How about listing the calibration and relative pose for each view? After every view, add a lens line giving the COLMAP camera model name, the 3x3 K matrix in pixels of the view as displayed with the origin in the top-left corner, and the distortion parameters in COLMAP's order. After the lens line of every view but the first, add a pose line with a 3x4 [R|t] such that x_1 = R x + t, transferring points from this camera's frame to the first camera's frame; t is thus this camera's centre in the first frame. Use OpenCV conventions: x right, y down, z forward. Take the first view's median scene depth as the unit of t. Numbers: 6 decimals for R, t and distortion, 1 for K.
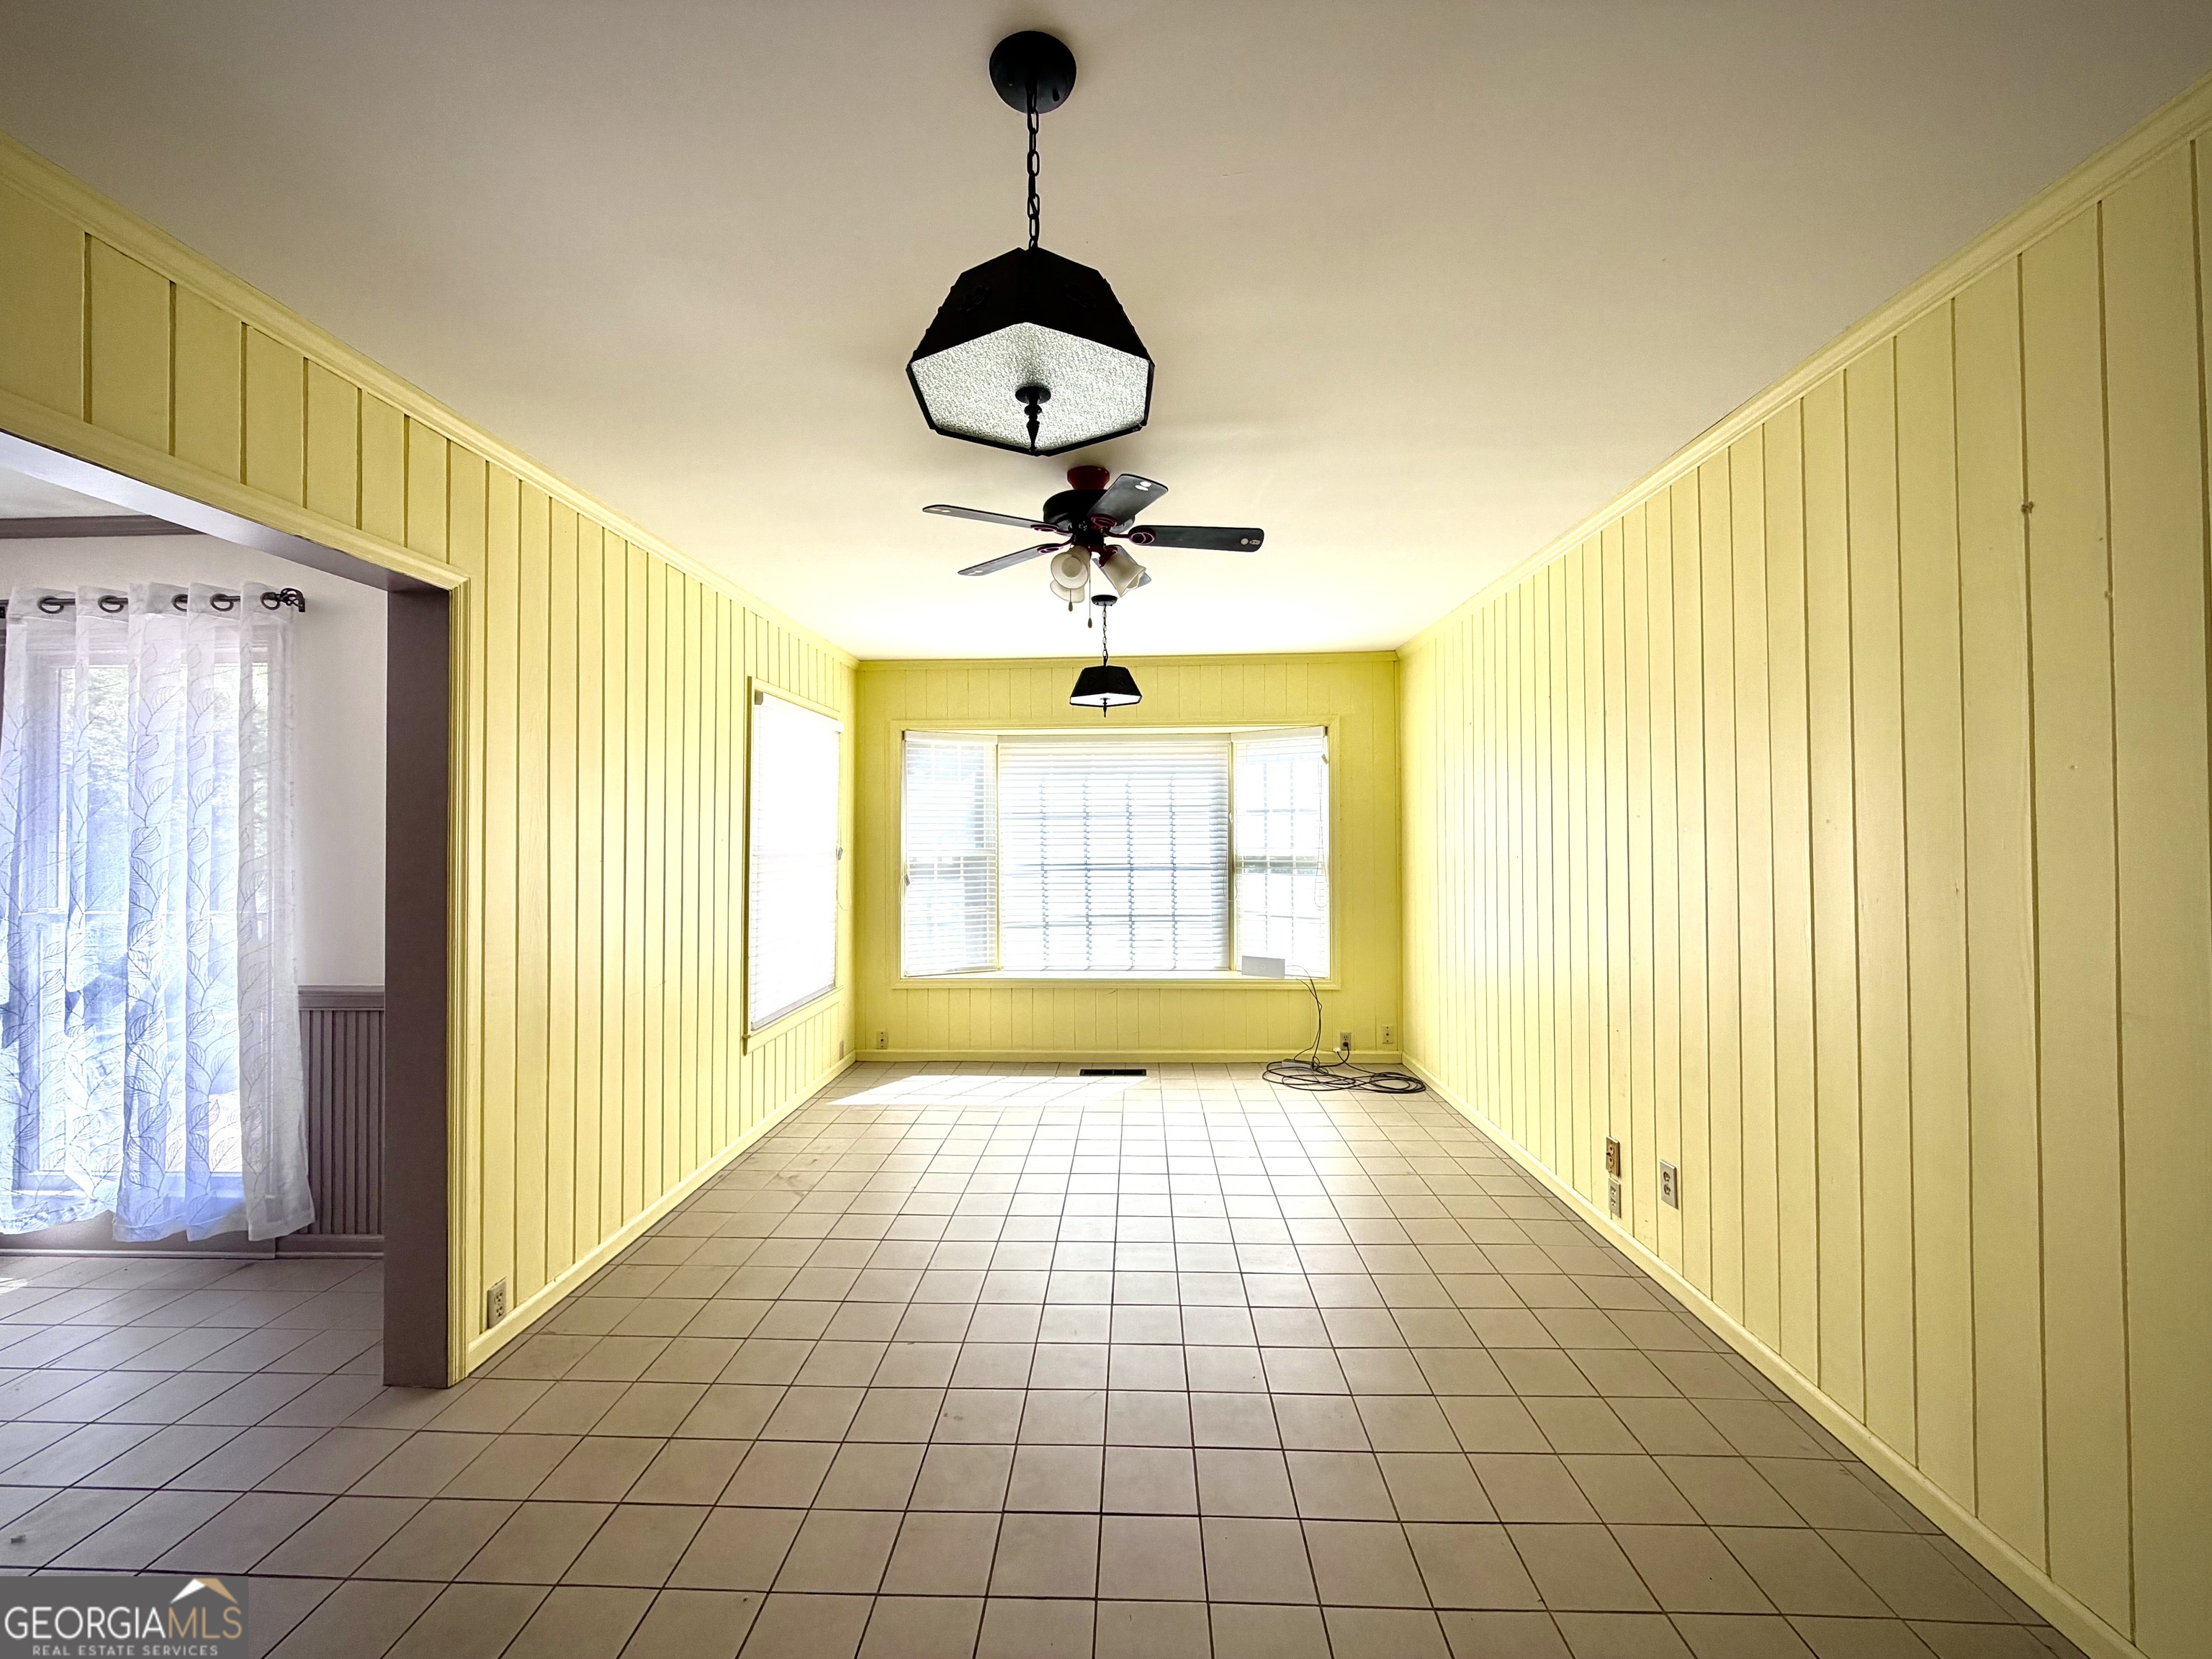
lens RADIAL K [[882.7, 0, 1105.7], [0, 882.7, 823.1], [0, 0, 1]] dist [0.003129, 0.000169]
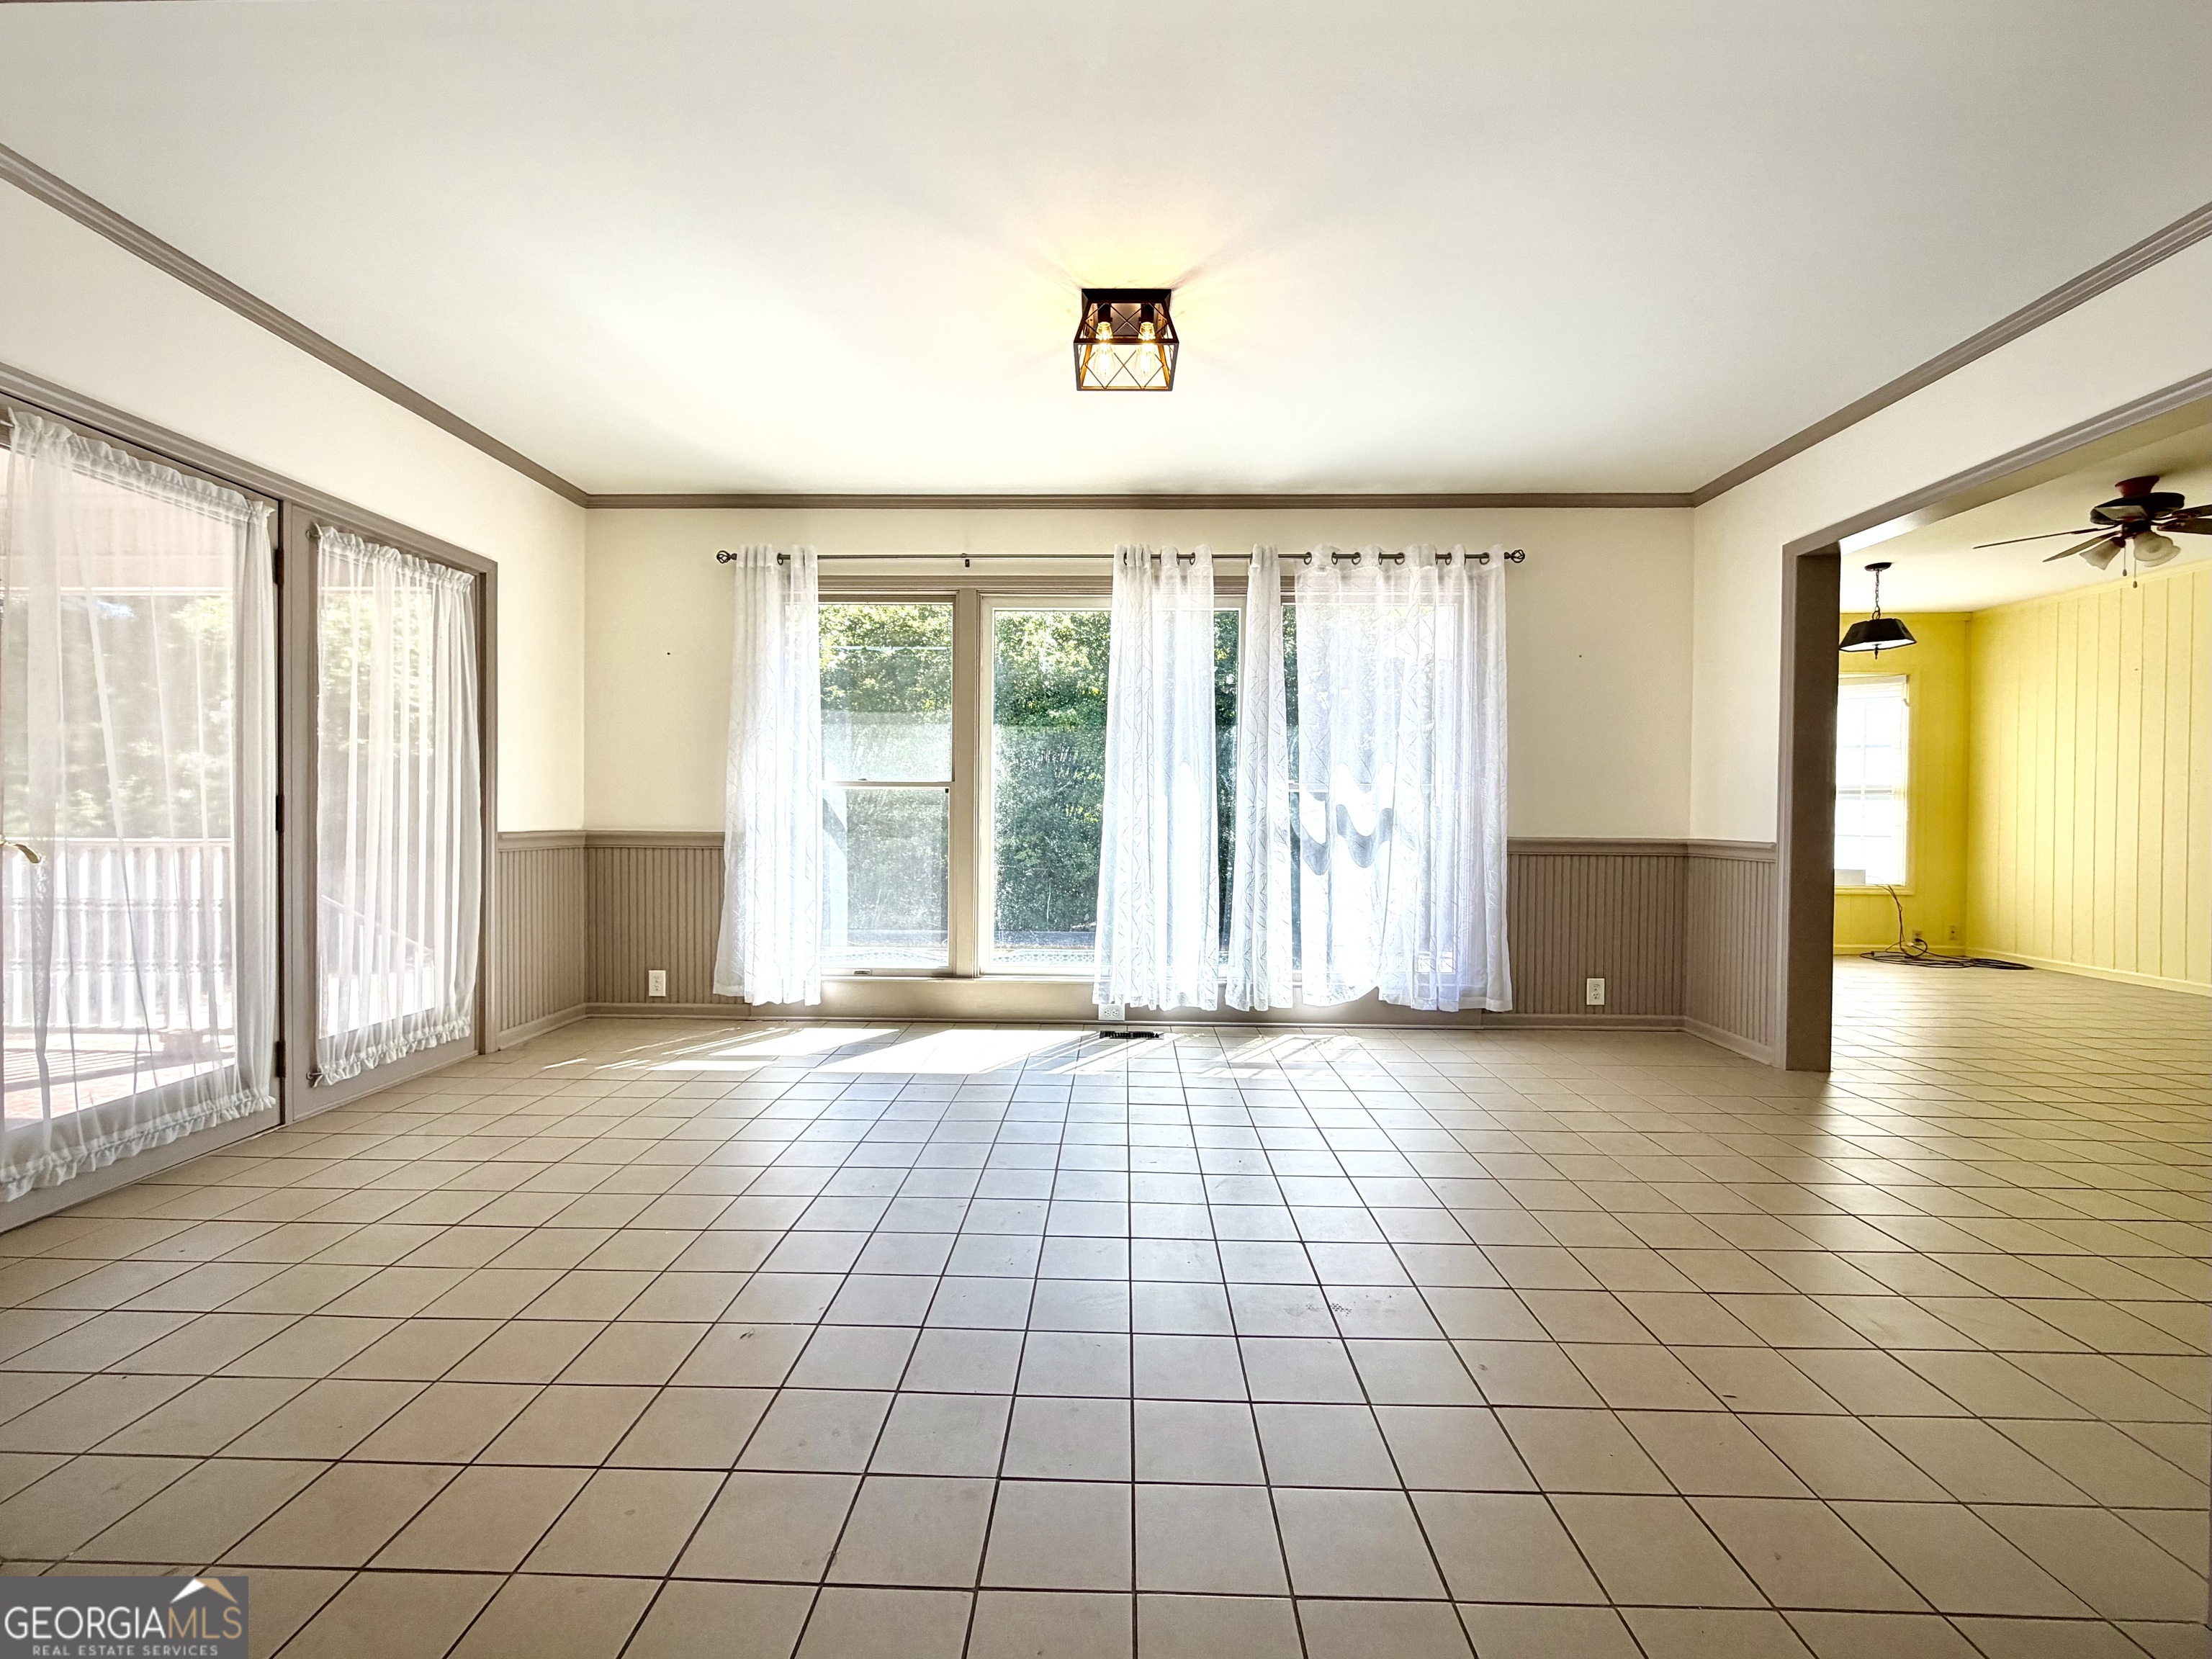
lens RADIAL K [[897.0, 0, 1093.9], [0, 897.0, 834.7], [0, 0, 1]] dist [0.001215, 0.000161]
pose [[0.999878, 0.014326, 0.006251, -1.255089], [-0.014566, 0.999083, 0.040266, 0.105463], [-0.005668, -0.040352, 0.999169, -0.320854]]
